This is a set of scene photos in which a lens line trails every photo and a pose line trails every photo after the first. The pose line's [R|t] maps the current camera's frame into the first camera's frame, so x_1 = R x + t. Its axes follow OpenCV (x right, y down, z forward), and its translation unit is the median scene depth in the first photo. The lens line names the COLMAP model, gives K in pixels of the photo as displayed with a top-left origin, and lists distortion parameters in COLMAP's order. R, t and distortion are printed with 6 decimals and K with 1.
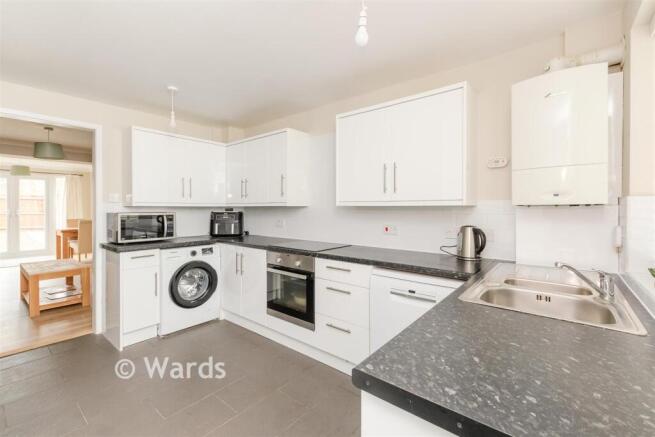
lens RADIAL K [[285.8, 0, 327.5], [0, 285.8, 218.5], [0, 0, 1]] dist [0.000674, -0.000060]
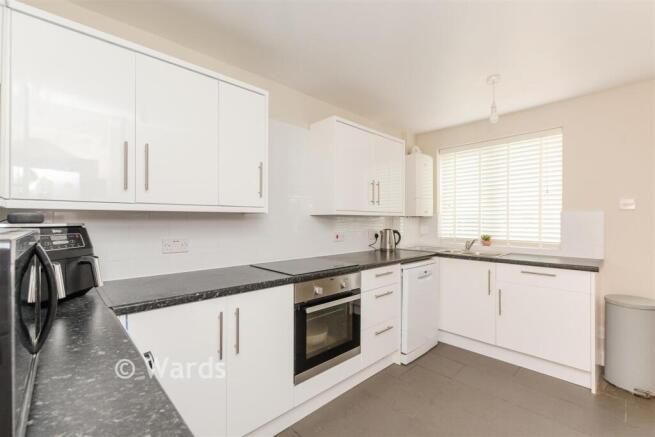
lens RADIAL K [[285.8, 0, 327.5], [0, 285.8, 218.5], [0, 0, 1]] dist [0.000674, -0.000060]
pose [[0.123653, -0.000930, 0.992325, -0.877372], [0.026379, 0.999649, -0.002350, -0.029471], [-0.991975, 0.026467, 0.123634, 0.901040]]
